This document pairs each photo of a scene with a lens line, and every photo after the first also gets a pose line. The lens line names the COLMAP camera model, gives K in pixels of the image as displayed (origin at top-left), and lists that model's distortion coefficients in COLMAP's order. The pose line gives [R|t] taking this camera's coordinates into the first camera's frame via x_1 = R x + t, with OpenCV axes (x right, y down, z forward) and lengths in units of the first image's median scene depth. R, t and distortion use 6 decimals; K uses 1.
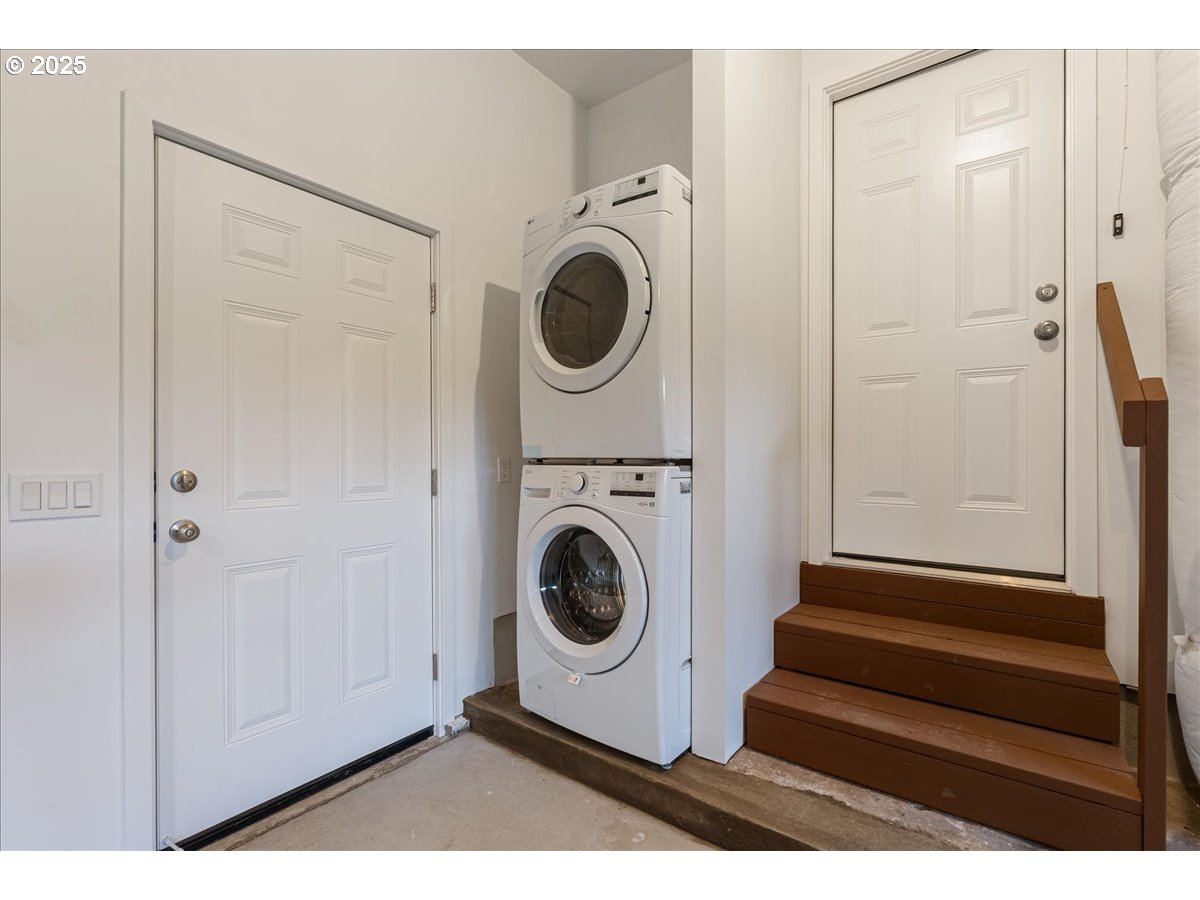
lens RADIAL K [[527.7, 0, 598.4], [0, 527.7, 451.6], [0, 0, 1]] dist [-0.002251, -0.000446]
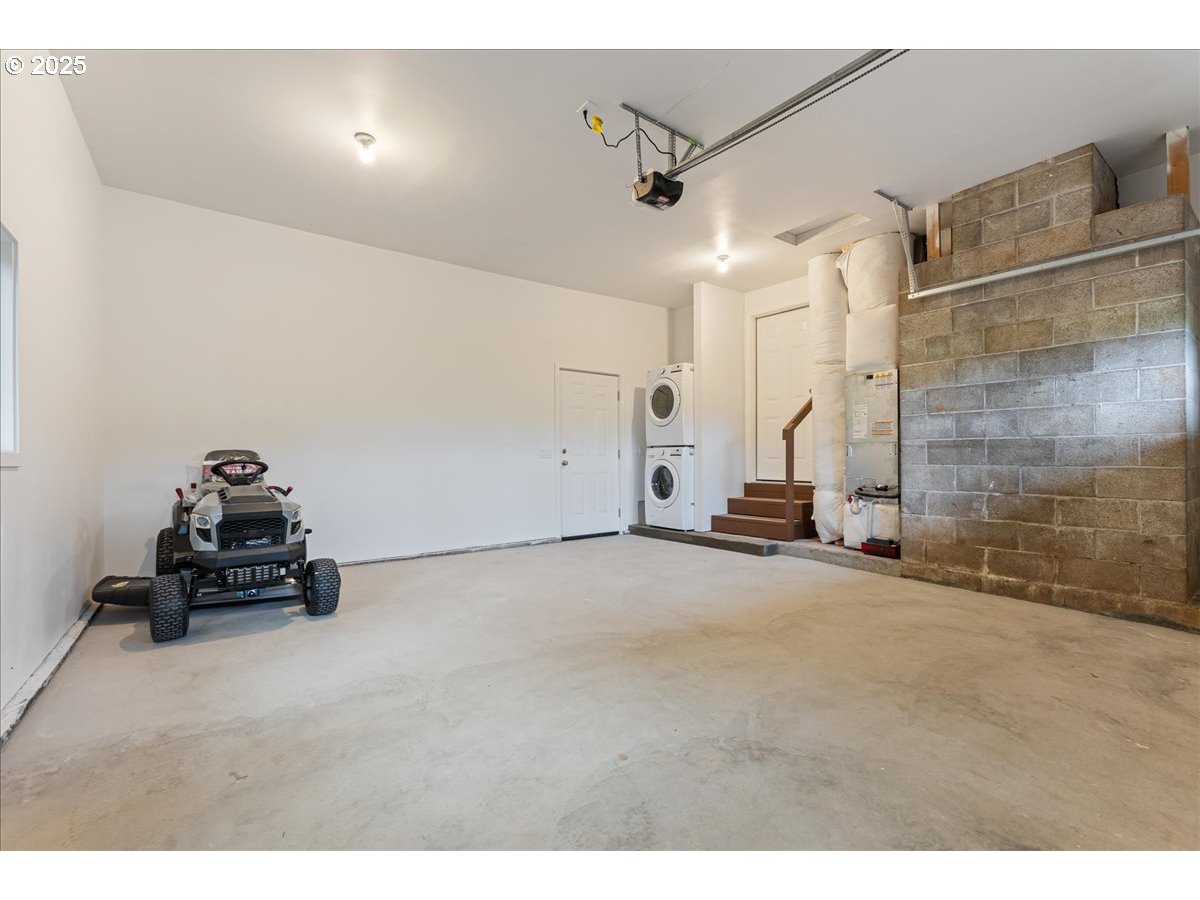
lens RADIAL K [[522.3, 0, 602.0], [0, 522.3, 455.9], [0, 0, 1]] dist [-0.001104, -0.000145]
pose [[0.965496, -0.002540, -0.260406, 0.448935], [0.003516, 0.999988, 0.003282, 0.064443], [0.260395, -0.004084, 0.965494, -2.272253]]
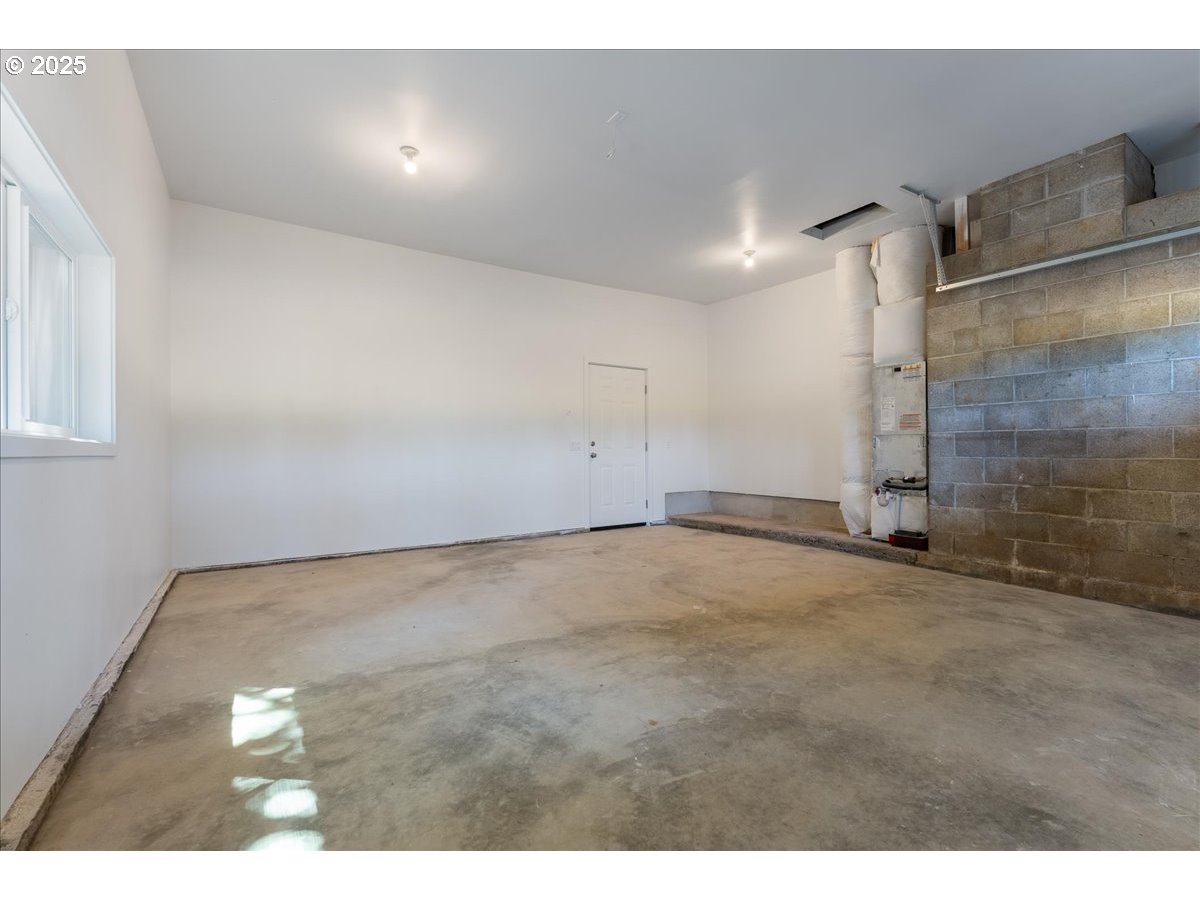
lens RADIAL K [[527.7, 0, 598.4], [0, 527.7, 451.6], [0, 0, 1]] dist [-0.002251, -0.000446]
pose [[0.949618, -0.001058, -0.313408, 0.465296], [0.003469, 0.999969, 0.007136, 0.071609], [0.313390, -0.007864, 0.949592, -2.385203]]
